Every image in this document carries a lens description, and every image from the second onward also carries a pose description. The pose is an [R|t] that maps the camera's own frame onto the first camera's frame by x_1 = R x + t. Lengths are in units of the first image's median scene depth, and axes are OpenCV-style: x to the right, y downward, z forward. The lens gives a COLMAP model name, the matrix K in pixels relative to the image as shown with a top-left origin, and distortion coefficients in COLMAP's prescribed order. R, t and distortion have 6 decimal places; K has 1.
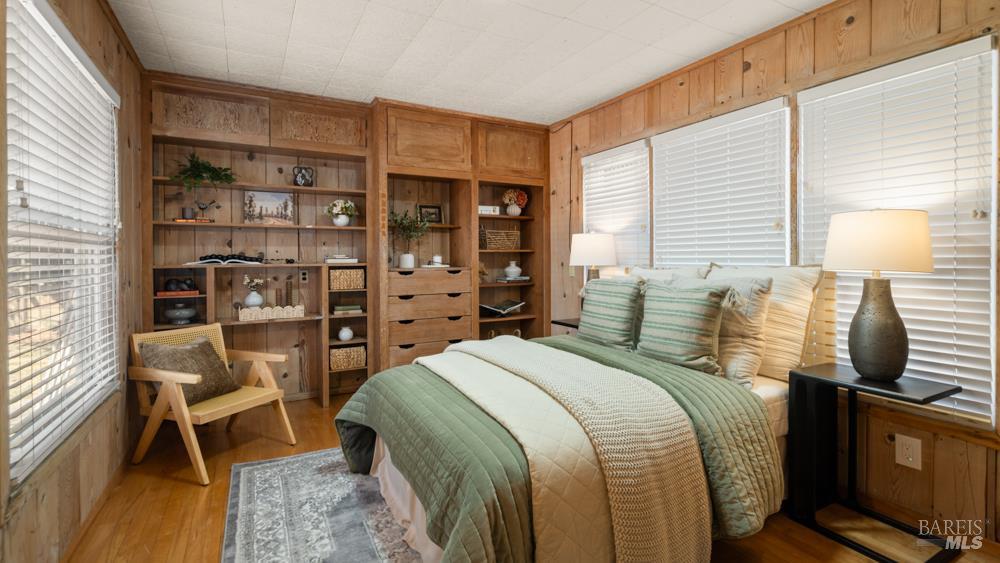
lens RADIAL K [[451.8, 0, 495.5], [0, 451.8, 262.9], [0, 0, 1]] dist [-0.001621, 0.001759]
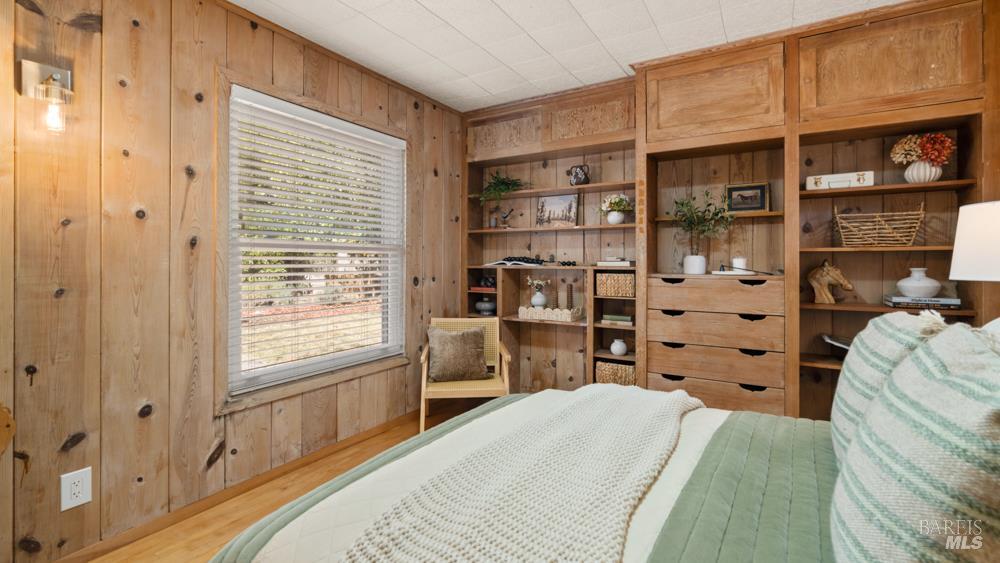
lens RADIAL K [[451.8, 0, 513.0], [0, 451.8, 260.8], [0, 0, 1]] dist [-0.001621, 0.001759]
pose [[0.498986, 0.004947, -0.866596, 0.332584], [-0.012110, 0.999926, -0.001265, -0.006726], [0.866526, 0.011126, 0.499009, 0.397631]]
